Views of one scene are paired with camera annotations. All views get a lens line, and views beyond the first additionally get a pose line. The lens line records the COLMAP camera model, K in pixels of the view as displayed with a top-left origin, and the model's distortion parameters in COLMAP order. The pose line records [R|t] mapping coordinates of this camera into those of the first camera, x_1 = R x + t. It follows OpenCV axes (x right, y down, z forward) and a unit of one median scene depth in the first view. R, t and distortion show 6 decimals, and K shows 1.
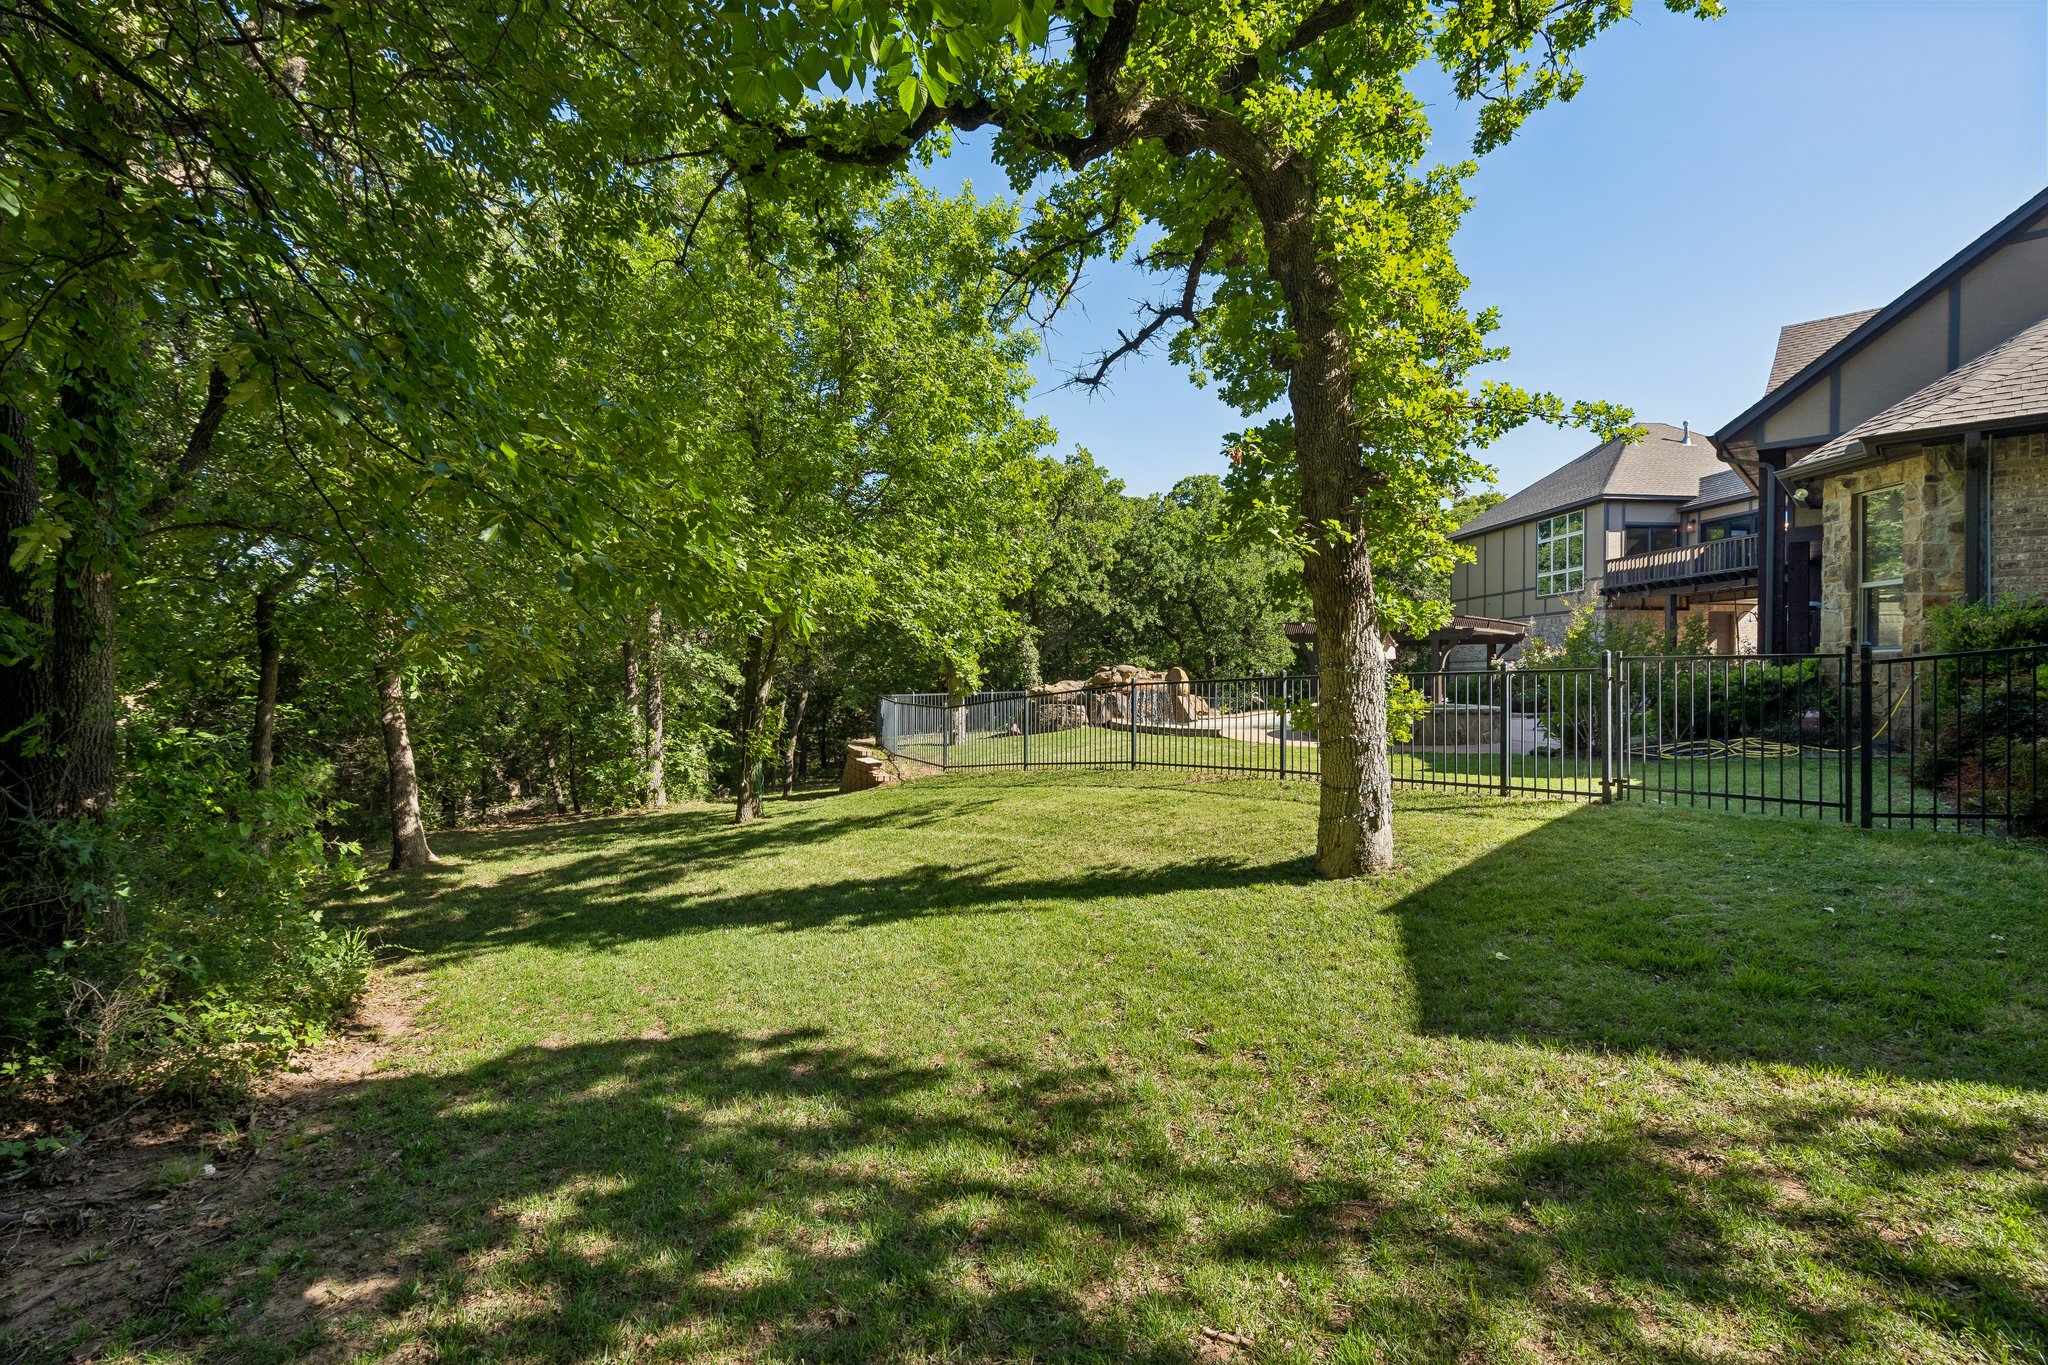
lens RADIAL K [[939.5, 0, 980.7], [0, 939.5, 687.4], [0, 0, 1]] dist [-0.000674, 0.000641]
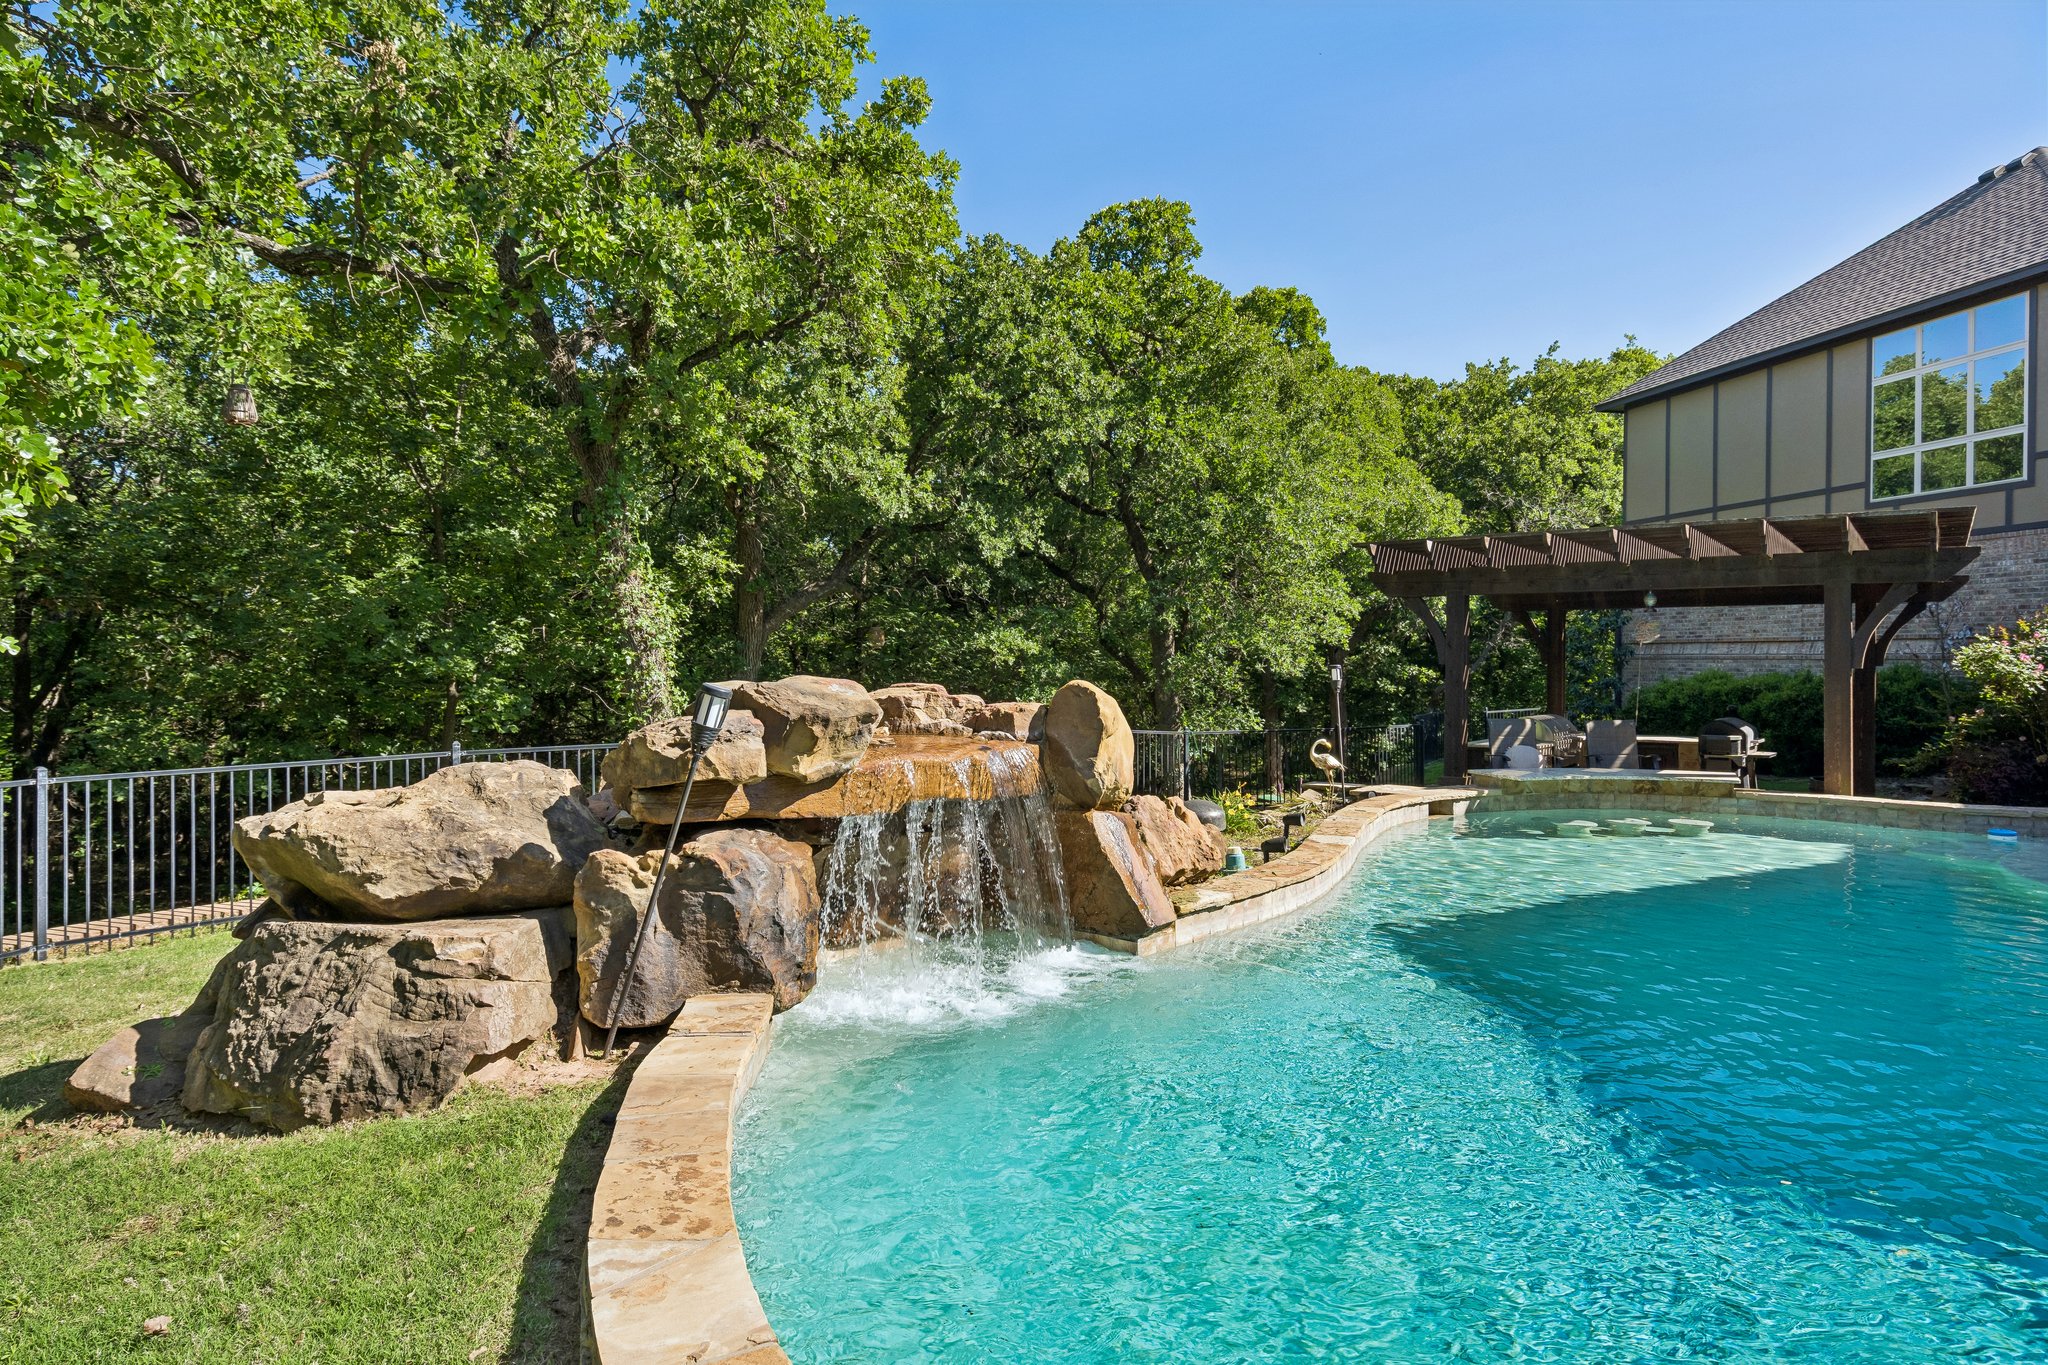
lens RADIAL K [[1148.3, 0, 1012.8], [0, 1148.3, 673.4], [0, 0, 1]] dist [0.003527, 0.000822]
pose [[0.990890, -0.000126, 0.134673, 0.113138], [-0.000556, 0.999987, 0.005032, -0.017885], [-0.134672, -0.005061, 0.990877, 0.530287]]
